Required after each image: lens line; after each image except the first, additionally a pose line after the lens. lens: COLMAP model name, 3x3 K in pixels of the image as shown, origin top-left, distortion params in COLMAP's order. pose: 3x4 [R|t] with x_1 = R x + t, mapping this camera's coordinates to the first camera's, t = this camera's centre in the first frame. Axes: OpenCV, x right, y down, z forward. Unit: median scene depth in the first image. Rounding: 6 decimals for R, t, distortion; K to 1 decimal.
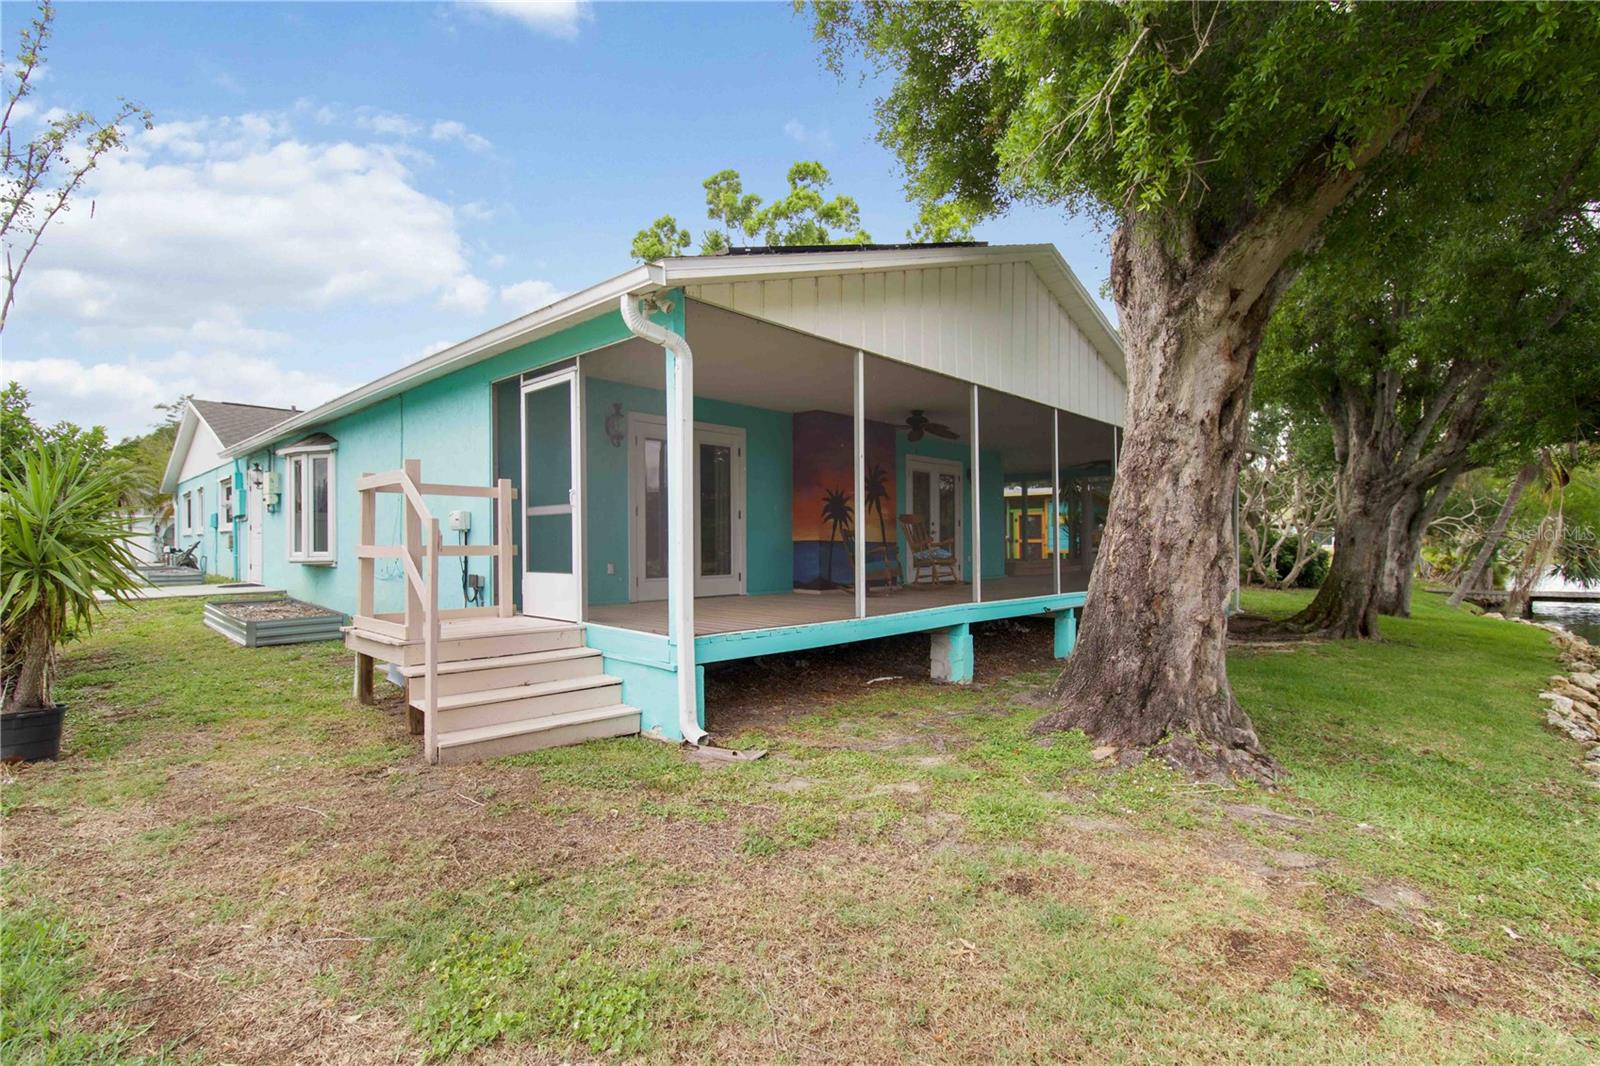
lens RADIAL K [[735.0, 0, 799.3], [0, 735.0, 536.5], [0, 0, 1]] dist [0.012469, 0.000031]
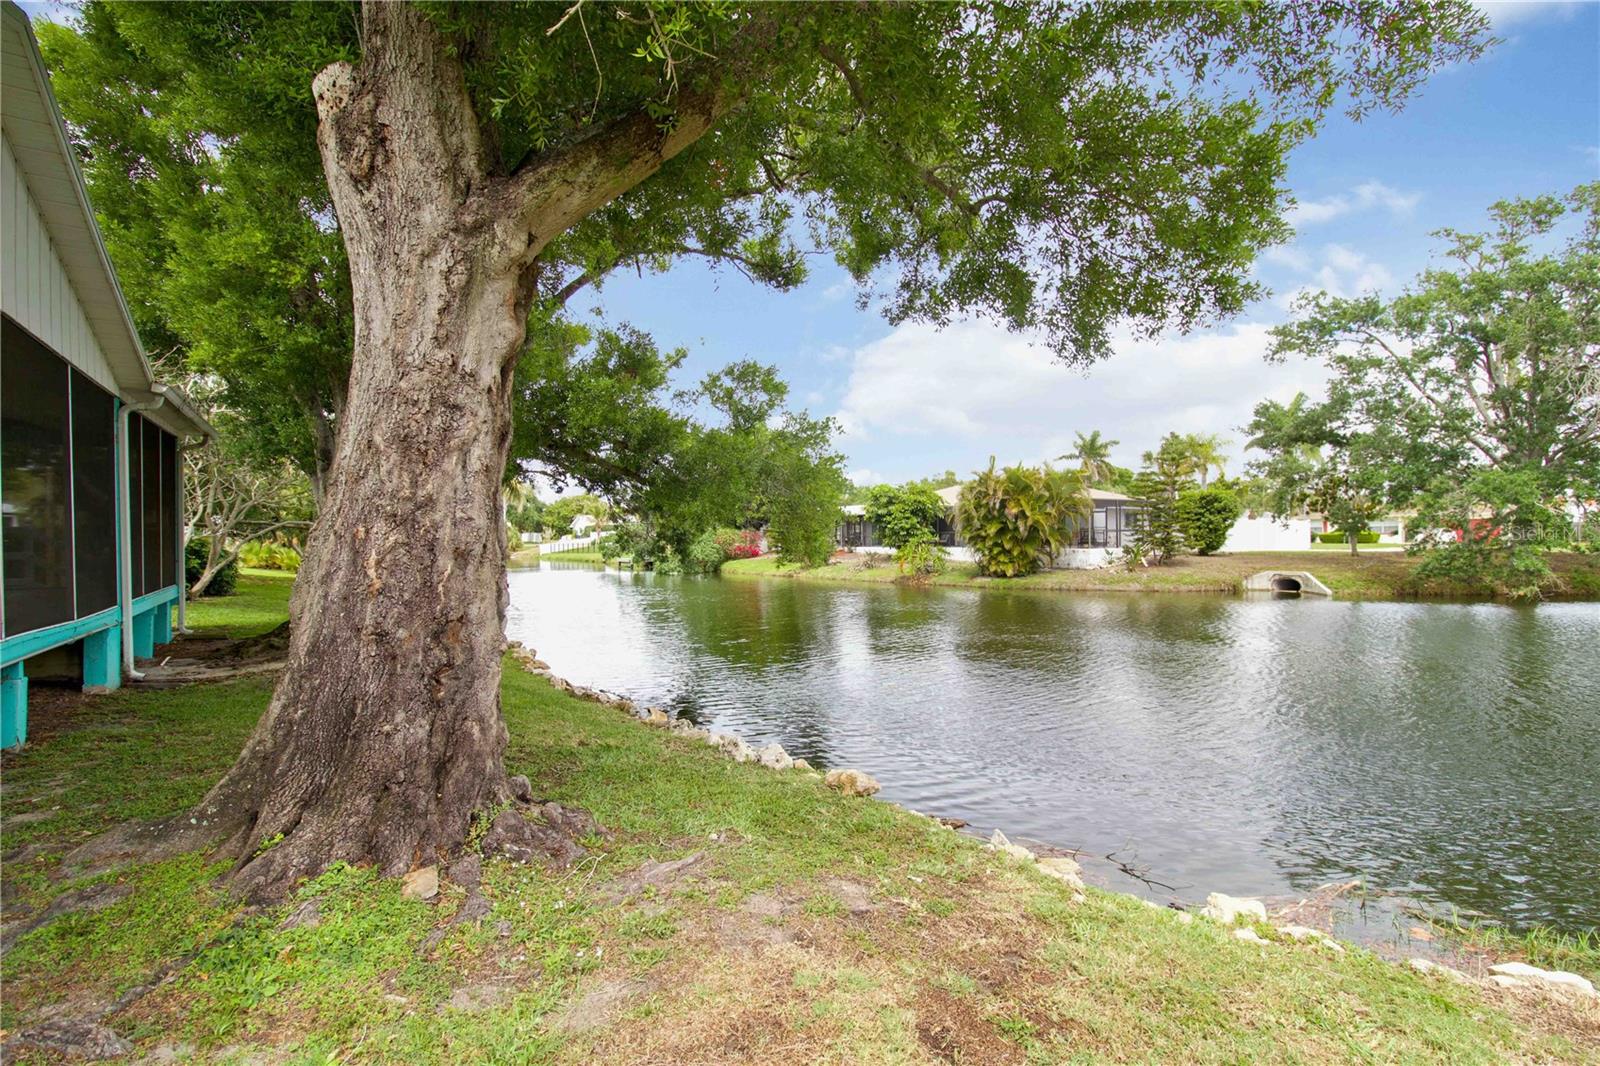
lens RADIAL K [[735.0, 0, 799.9], [0, 735.0, 539.8], [0, 0, 1]] dist [0.012469, 0.000031]
pose [[0.222057, 0.003393, 0.975028, -0.123658], [-0.004746, 0.999986, -0.002399, 0.000371], [-0.975022, -0.004095, 0.222070, 0.515160]]
